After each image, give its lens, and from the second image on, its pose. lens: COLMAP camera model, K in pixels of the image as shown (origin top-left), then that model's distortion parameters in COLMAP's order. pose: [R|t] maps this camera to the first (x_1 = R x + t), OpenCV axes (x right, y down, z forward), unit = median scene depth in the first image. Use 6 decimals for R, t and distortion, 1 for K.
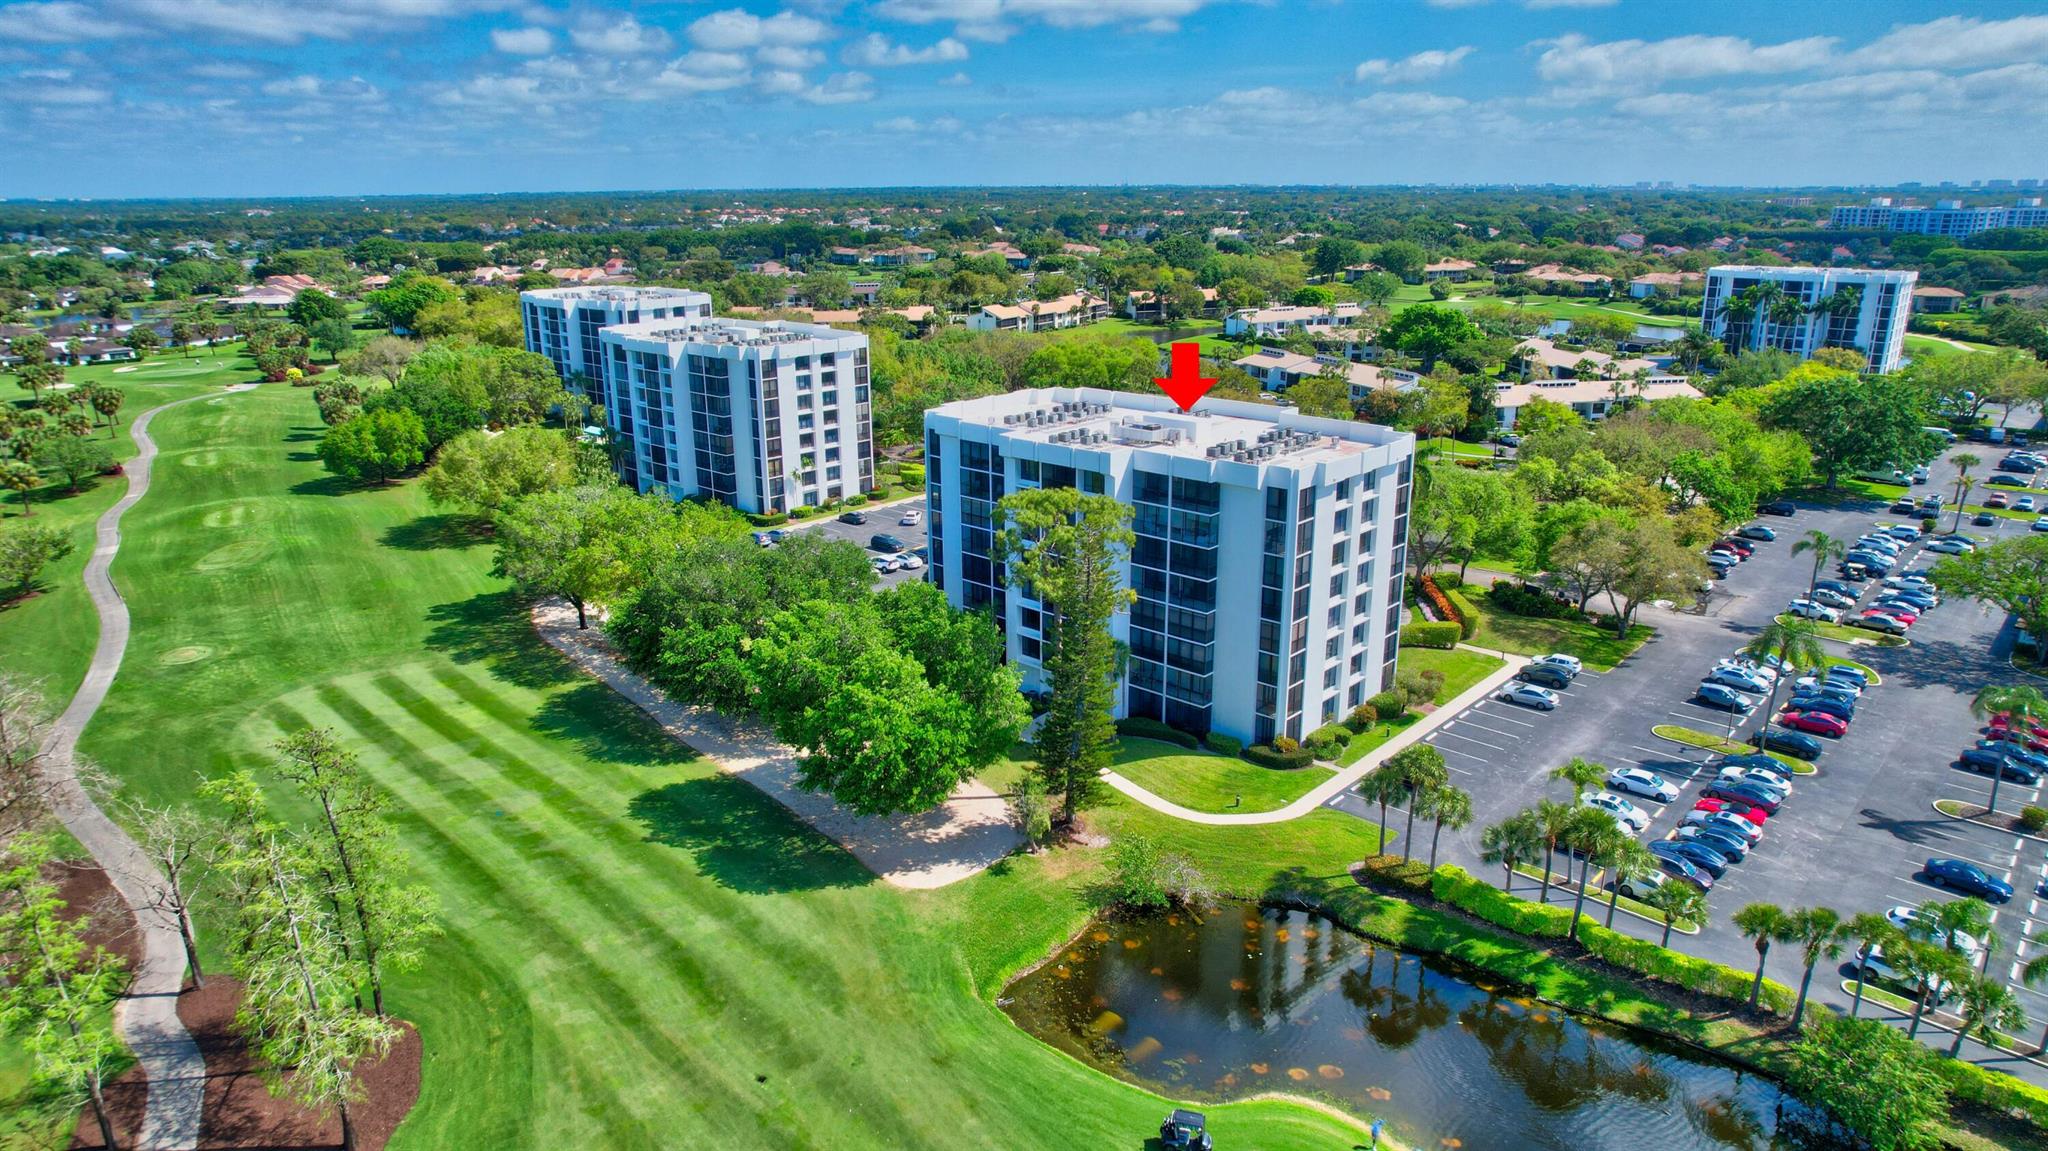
lens RADIAL K [[1305.1, 0, 1026.1], [0, 1305.1, 583.7], [0, 0, 1]] dist [-0.076222, 0.067246]
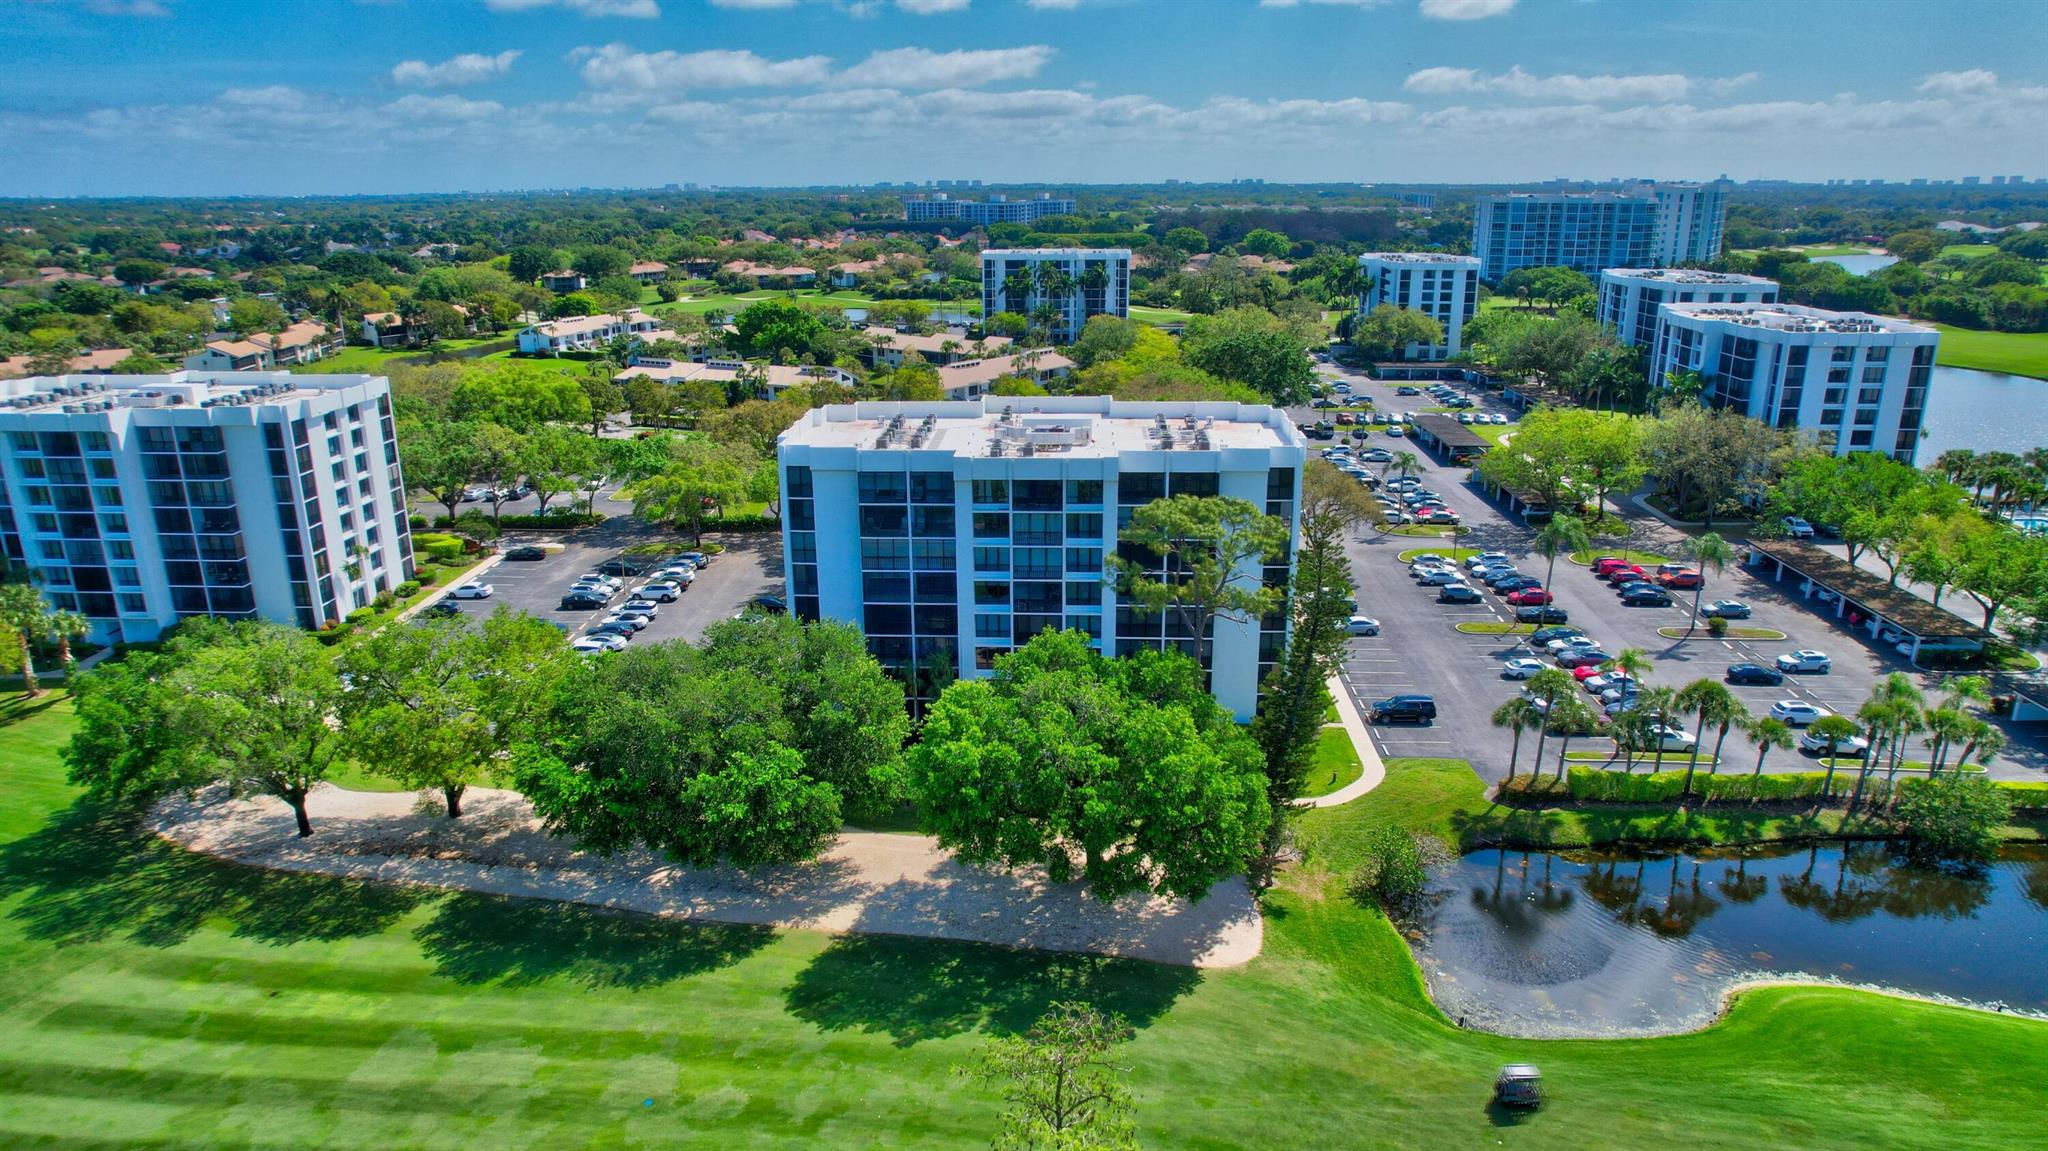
lens RADIAL K [[1305.1, 0, 1032.5], [0, 1305.1, 577.4], [0, 0, 1]] dist [-0.076222, 0.067246]
pose [[0.771235, -0.185505, 0.608921, -0.320772], [0.190499, 0.980015, 0.057278, -0.046120], [-0.607377, 0.071824, 0.791160, 0.176410]]
